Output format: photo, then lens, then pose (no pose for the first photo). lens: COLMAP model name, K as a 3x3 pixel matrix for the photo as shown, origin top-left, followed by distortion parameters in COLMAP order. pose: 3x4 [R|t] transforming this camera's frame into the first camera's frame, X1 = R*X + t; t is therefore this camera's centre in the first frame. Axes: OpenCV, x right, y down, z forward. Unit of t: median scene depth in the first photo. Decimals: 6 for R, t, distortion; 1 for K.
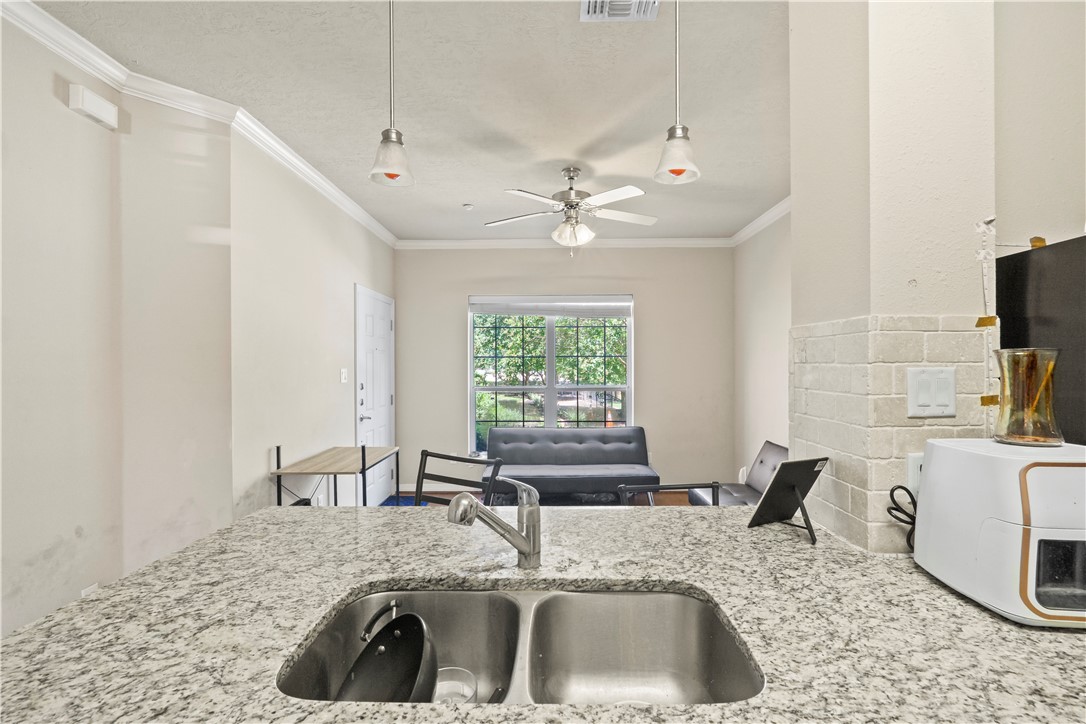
lens RADIAL K [[501.8, 0, 551.2], [0, 501.8, 365.4], [0, 0, 1]] dist [-0.008452, 0.001311]
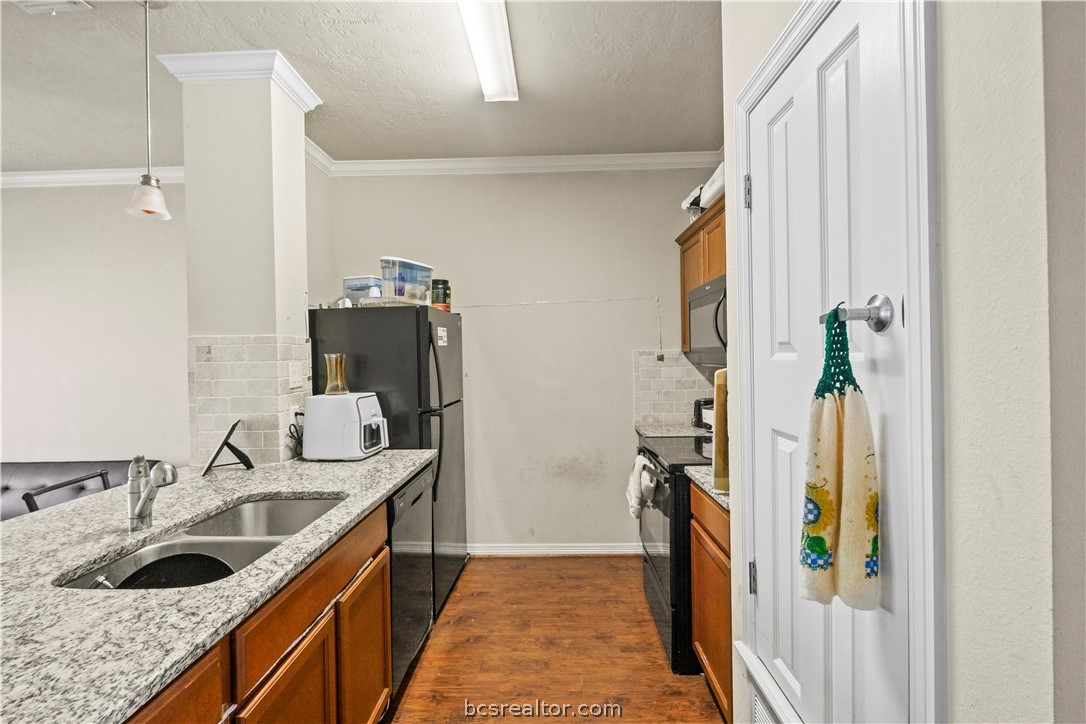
lens RADIAL K [[482.5, 0, 534.4], [0, 482.5, 362.0], [0, 0, 1]] dist [-0.011144, 0.001274]
pose [[0.028927, -0.008178, 0.999548, -1.110804], [0.019208, 0.999786, 0.007624, 0.003693], [-0.999397, 0.018979, 0.029078, -0.000698]]
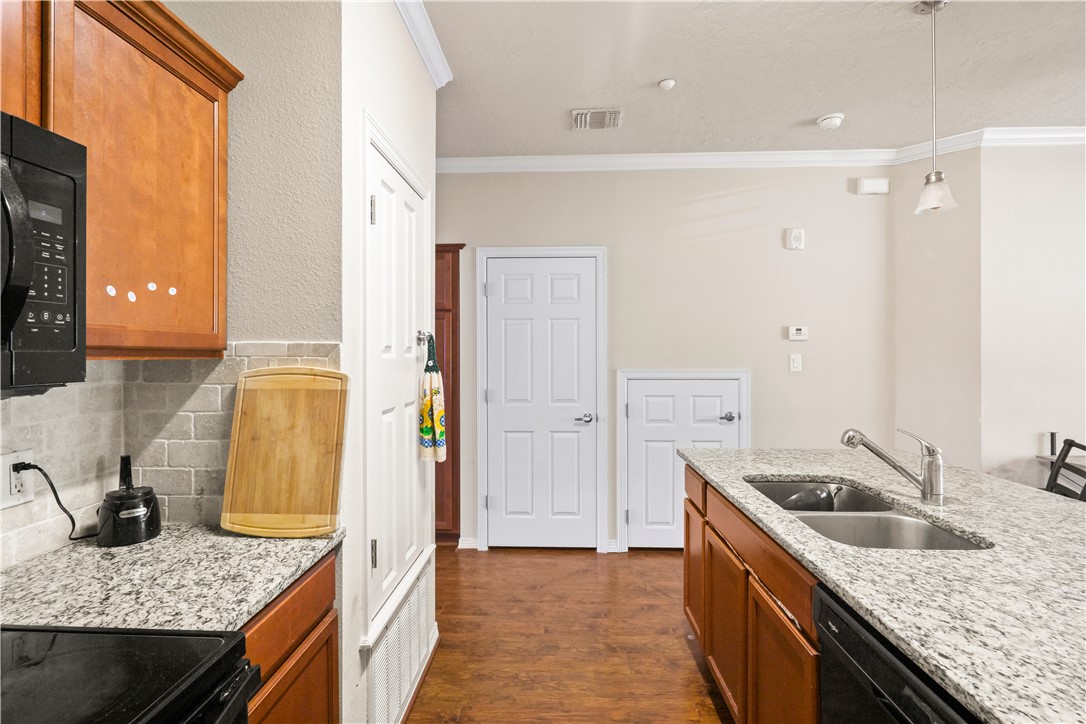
lens RADIAL K [[501.8, 0, 531.9], [0, 501.8, 357.3], [0, 0, 1]] dist [-0.008452, 0.001311]
pose [[-0.049647, 0.010776, -0.998709, 1.248105], [0.000183, 0.999942, 0.010780, -0.001944], [0.998767, 0.000352, -0.049646, 0.010596]]
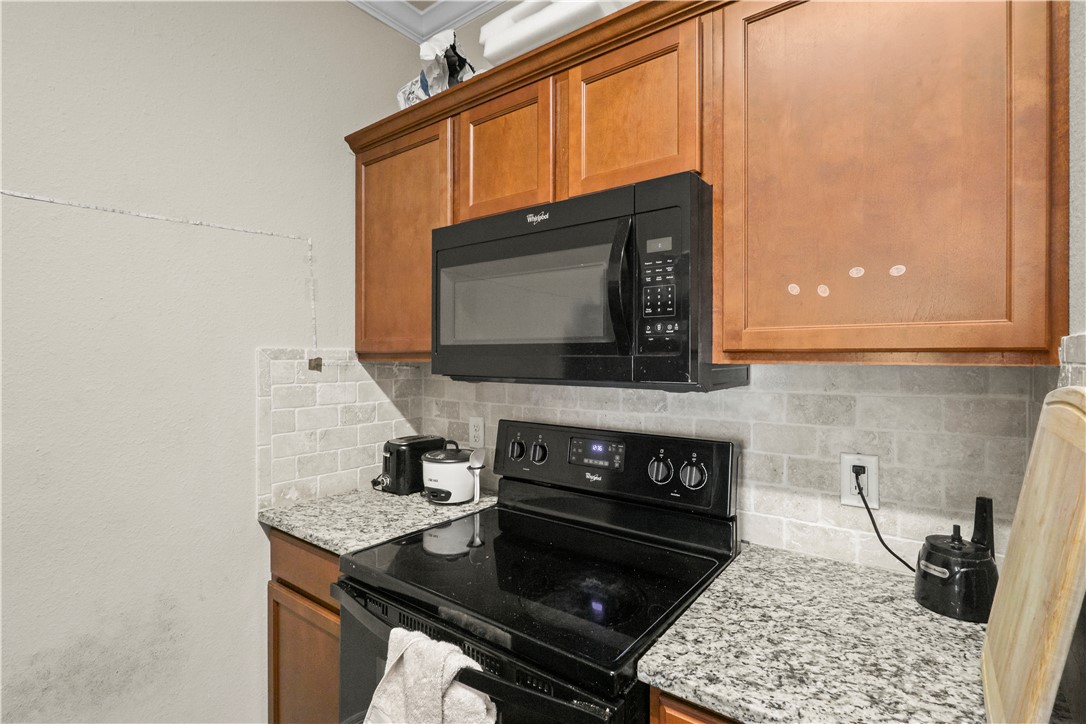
lens RADIAL K [[501.8, 0, 540.0], [0, 501.8, 360.5], [0, 0, 1]] dist [-0.008452, 0.001311]
pose [[-0.804048, 0.000811, 0.594564, 0.315700], [0.003319, 0.999990, 0.003125, 0.002009], [-0.594555, 0.004486, -0.804042, 0.119322]]
